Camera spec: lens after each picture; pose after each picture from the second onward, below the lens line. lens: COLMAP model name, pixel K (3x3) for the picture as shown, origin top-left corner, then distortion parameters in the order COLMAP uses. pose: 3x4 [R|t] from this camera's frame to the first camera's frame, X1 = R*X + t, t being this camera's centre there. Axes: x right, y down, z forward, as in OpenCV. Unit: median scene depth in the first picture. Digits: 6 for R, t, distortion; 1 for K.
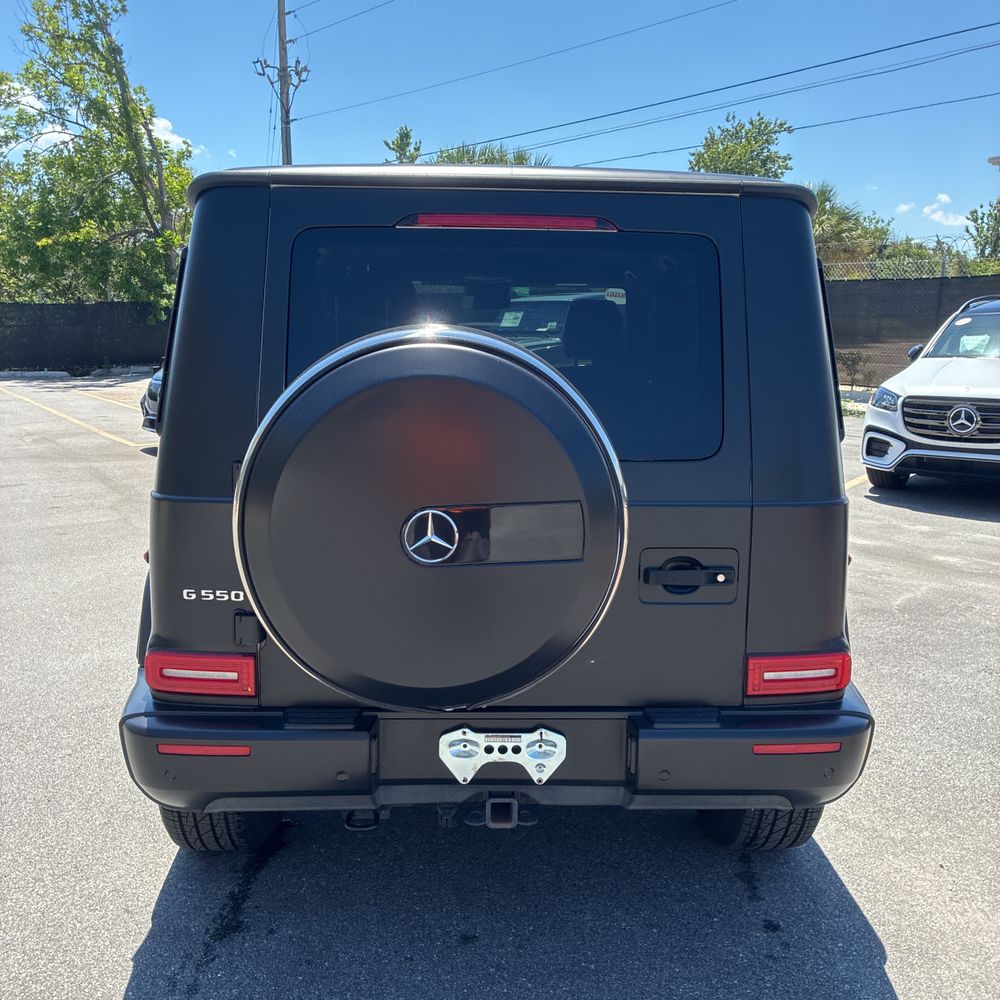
lens RADIAL K [[1020.9, 0, 512.3], [0, 1020.9, 499.5], [0, 0, 1]] dist [0.015235, 0.009205]
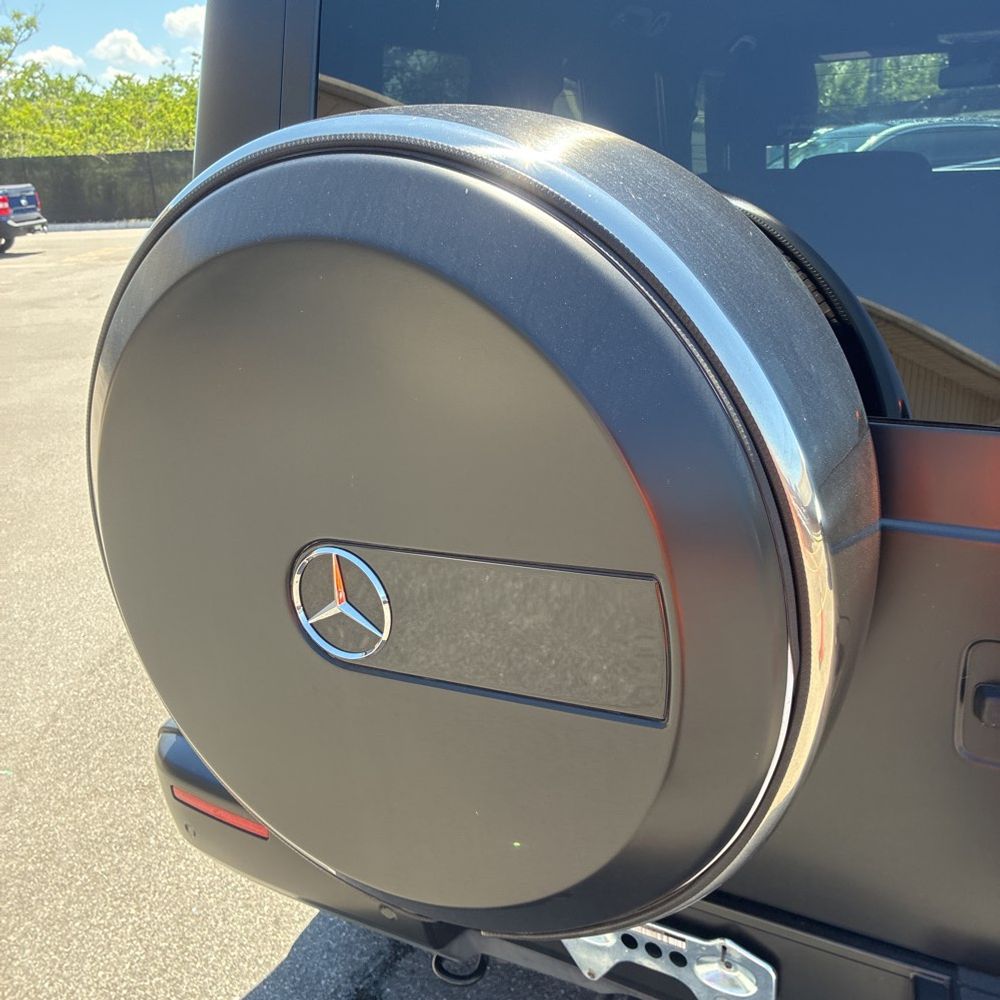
lens RADIAL K [[1020.9, 0, 512.3], [0, 1020.9, 499.5], [0, 0, 1]] dist [0.015235, 0.009205]
pose [[0.852190, 0.113043, -0.510875, 0.179469], [-0.025485, 0.984191, 0.175264, -0.077132], [0.522612, -0.136339, 0.841599, 0.575159]]
